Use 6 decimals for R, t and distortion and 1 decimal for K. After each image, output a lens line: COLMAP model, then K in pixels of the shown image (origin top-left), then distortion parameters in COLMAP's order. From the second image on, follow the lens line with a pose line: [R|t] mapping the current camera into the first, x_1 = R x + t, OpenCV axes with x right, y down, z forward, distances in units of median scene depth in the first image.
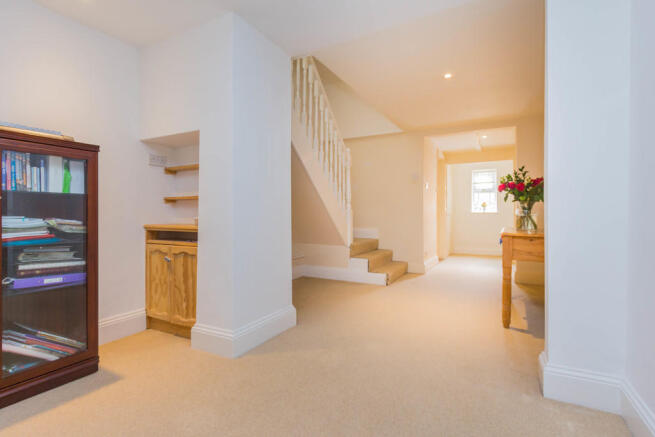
lens RADIAL K [[319.7, 0, 327.5], [0, 319.7, 218.5], [0, 0, 1]] dist [-0.000054, 0.000049]
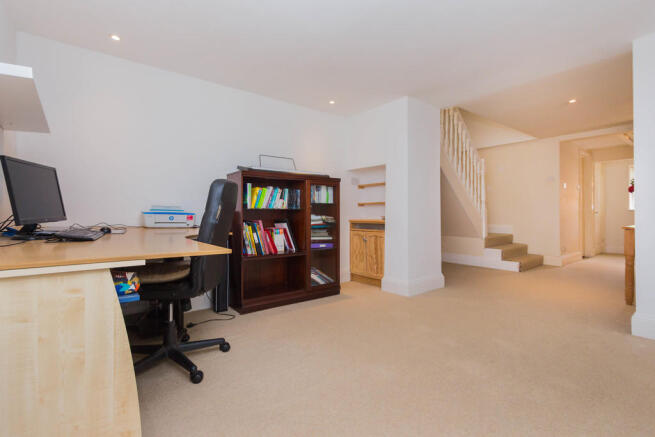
lens RADIAL K [[293.8, 0, 323.3], [0, 293.8, 211.3], [0, 0, 1]] dist [0.000037, -0.000371]
pose [[0.911310, -0.001834, -0.411716, -0.054298], [-0.004580, 0.999883, -0.014592, 0.000483], [0.411695, 0.015184, 0.911195, -0.515348]]
